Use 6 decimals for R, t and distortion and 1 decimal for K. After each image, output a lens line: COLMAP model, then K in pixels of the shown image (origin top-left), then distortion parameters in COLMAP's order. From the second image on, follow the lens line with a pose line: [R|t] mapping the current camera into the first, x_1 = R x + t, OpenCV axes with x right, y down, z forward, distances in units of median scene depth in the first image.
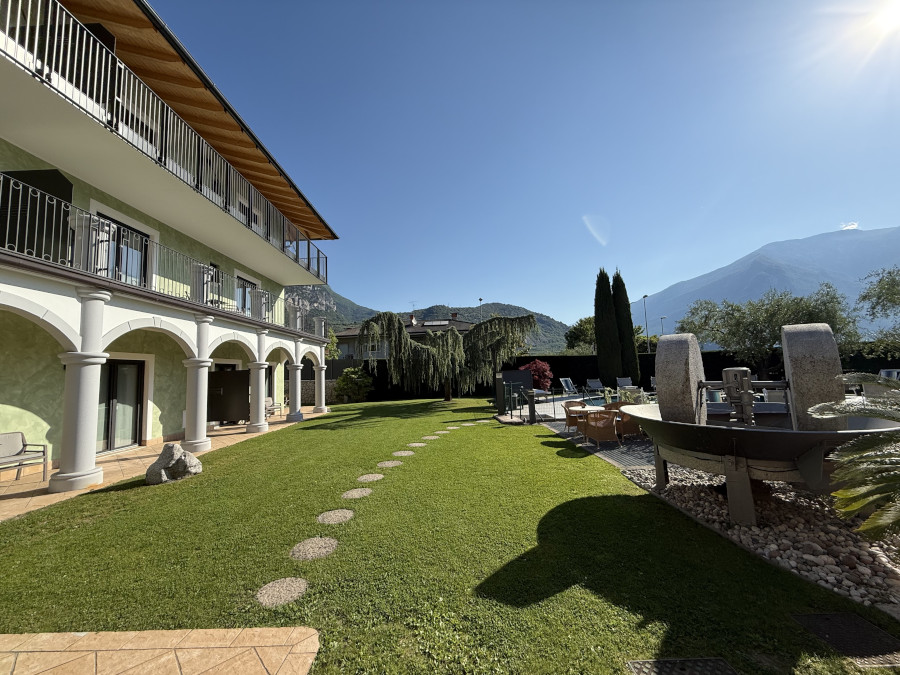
lens RADIAL K [[361.1, 0, 450.0], [0, 361.1, 337.5], [0, 0, 1]] dist [0.000202, 0.000015]
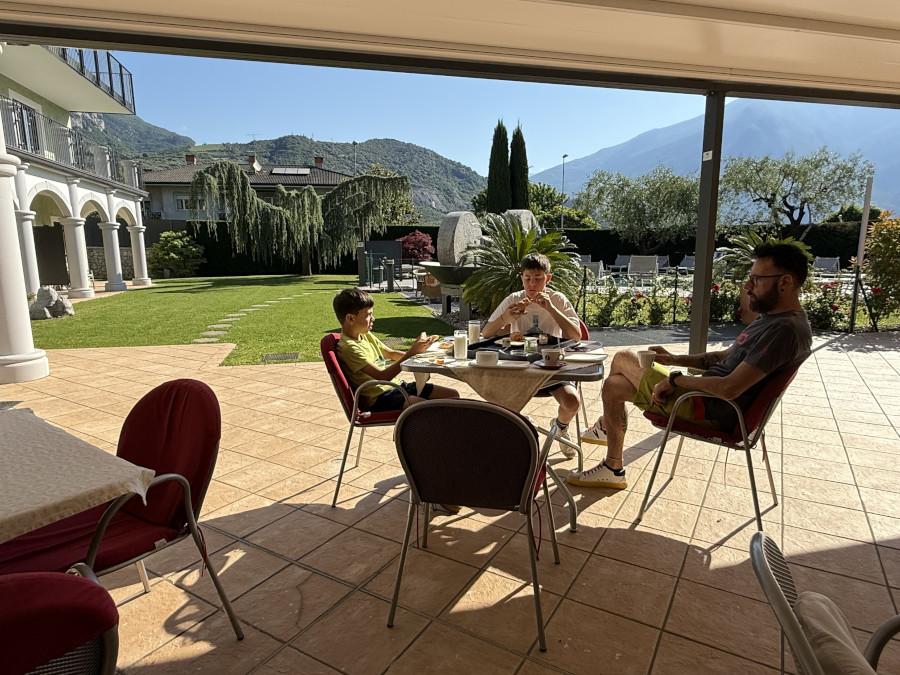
lens RADIAL K [[550.6, 0, 450.0], [0, 550.6, 337.5], [0, 0, 1]] dist [0.001594, 0.001809]
pose [[0.971675, -0.003494, 0.236294, 0.018084], [-0.055702, 0.968332, 0.243374, -0.016725], [-0.229661, -0.249642, 0.940710, -0.344661]]
